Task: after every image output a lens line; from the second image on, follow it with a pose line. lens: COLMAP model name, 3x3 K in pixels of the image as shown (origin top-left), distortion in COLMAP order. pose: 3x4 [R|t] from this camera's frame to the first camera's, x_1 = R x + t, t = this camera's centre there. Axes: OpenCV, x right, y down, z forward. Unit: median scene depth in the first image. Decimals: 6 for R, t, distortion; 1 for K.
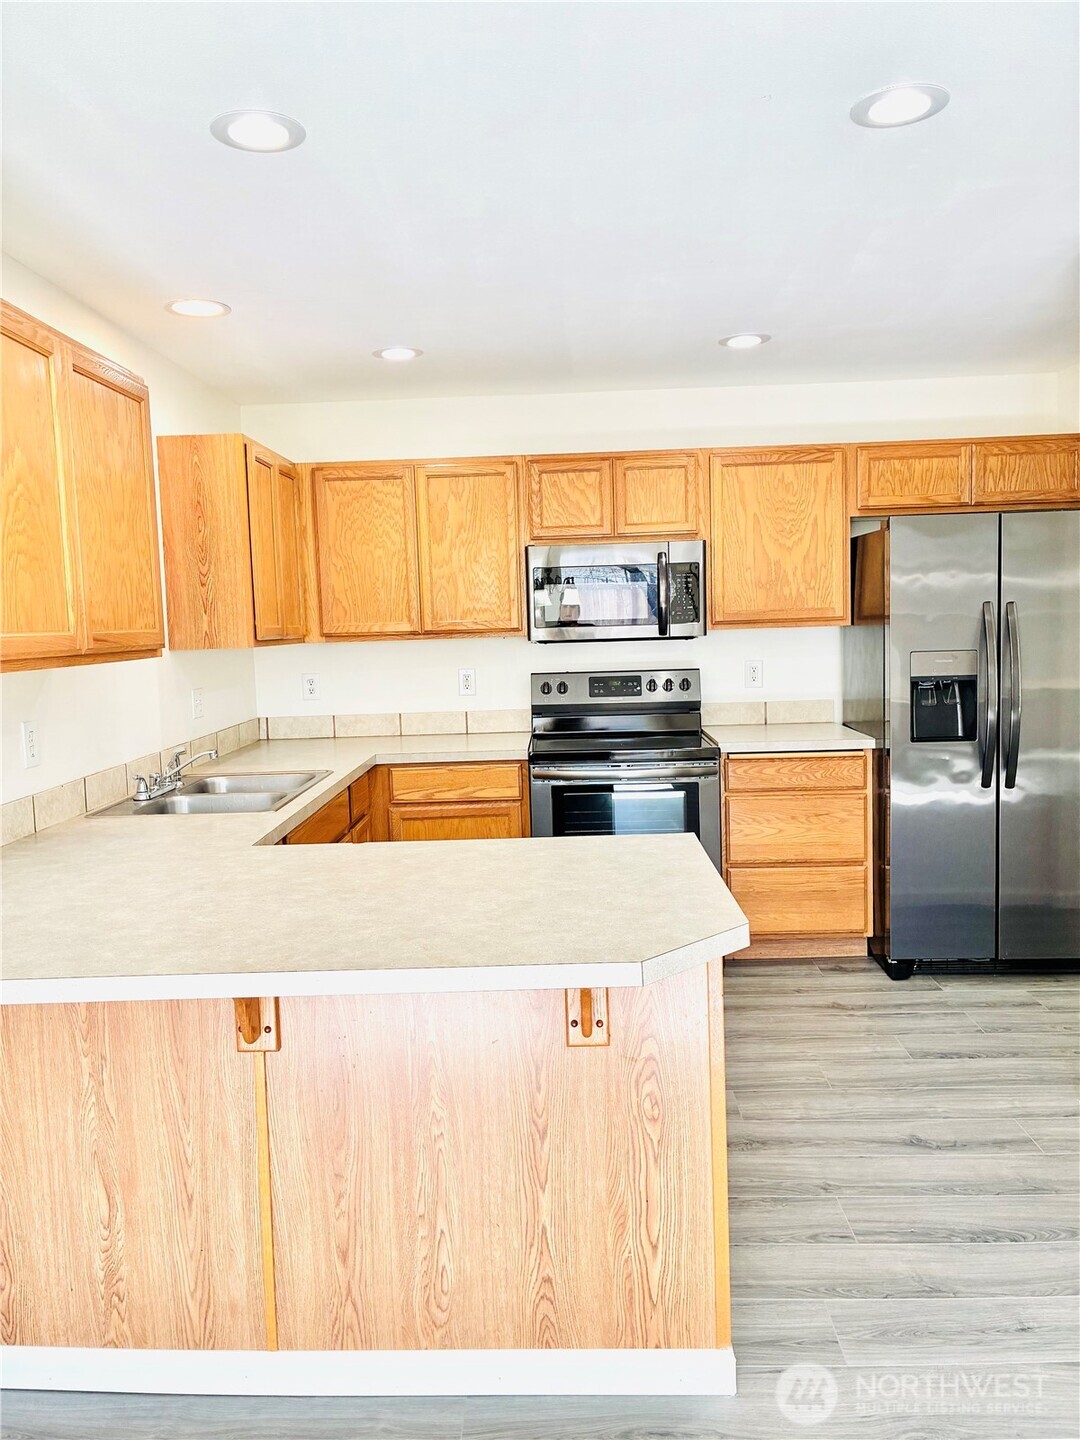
lens RADIAL K [[1095.6, 0, 538.4], [0, 1095.6, 723.8], [0, 0, 1]] dist [0.052048, -0.060626]
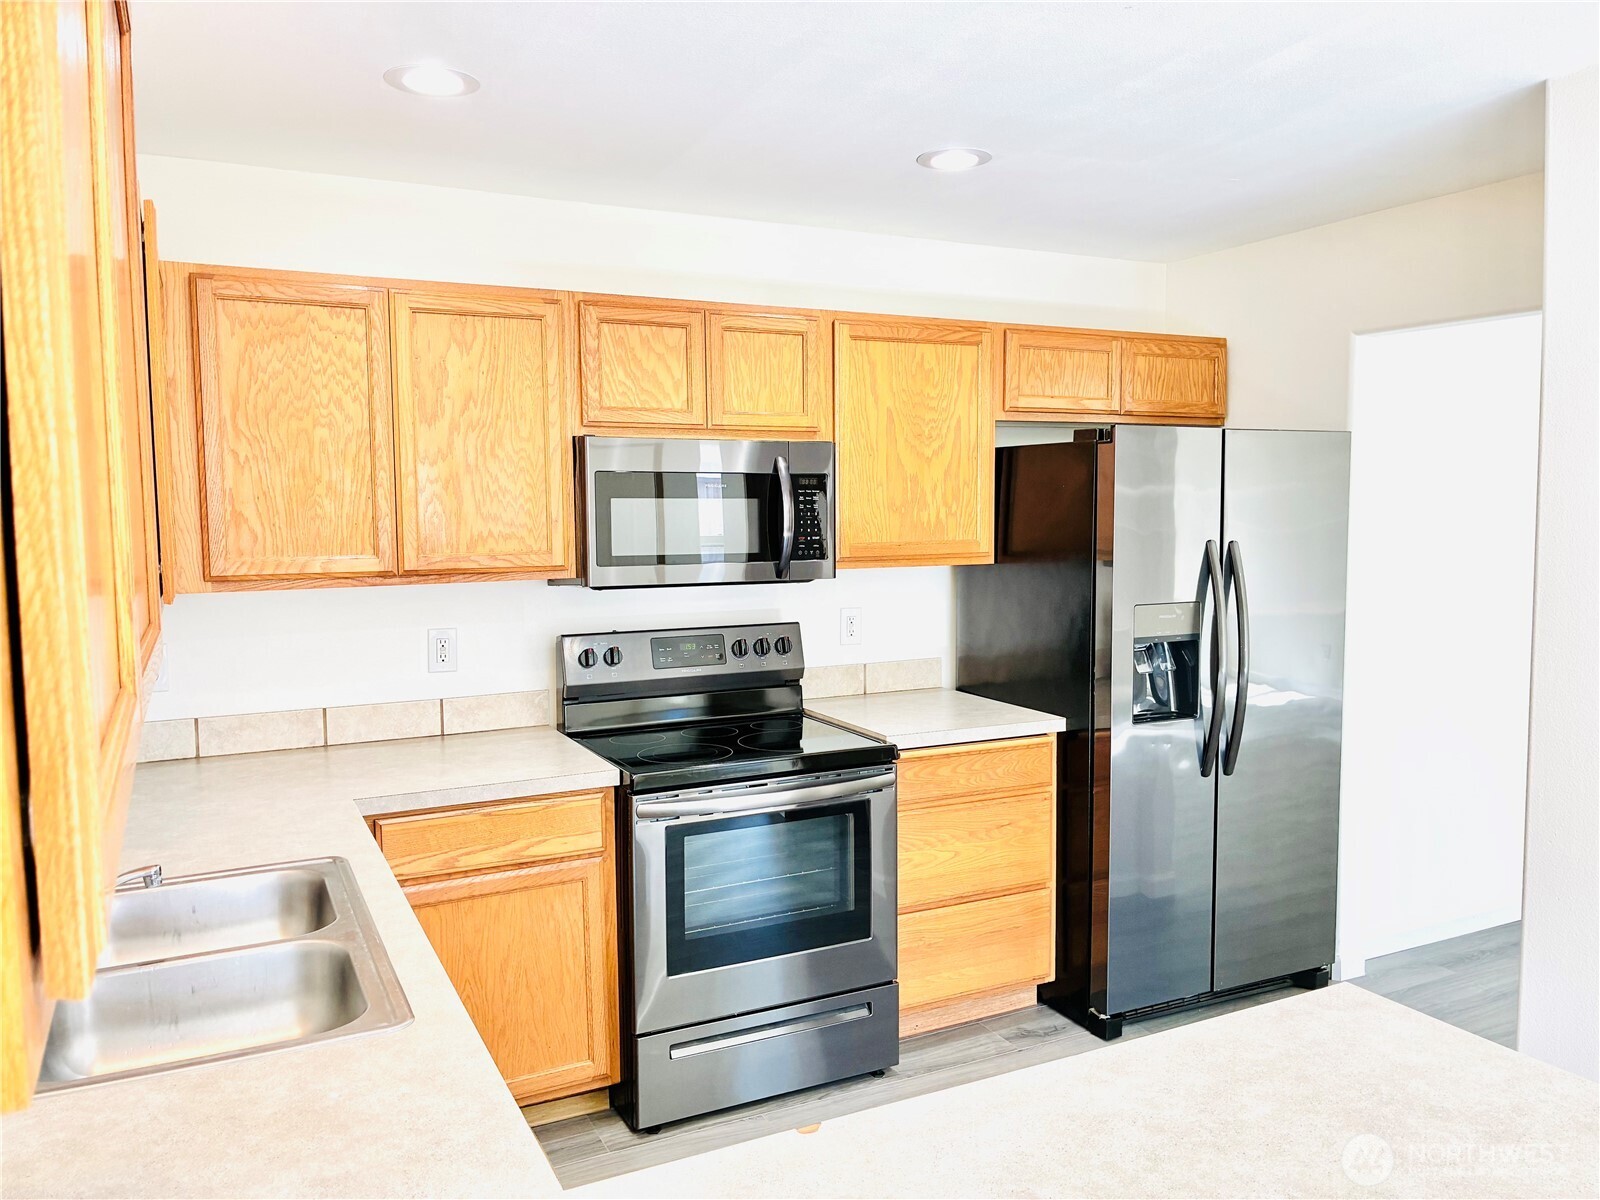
lens RADIAL K [[1217.3, 0, 808.9], [0, 1217.3, 603.1], [0, 0, 1]] dist [0.052048, -0.060626]
pose [[0.883221, -0.012997, 0.468776, -0.222826], [0.025817, 0.999447, -0.020933, -0.048724], [-0.468245, 0.030591, 0.883069, 0.325234]]
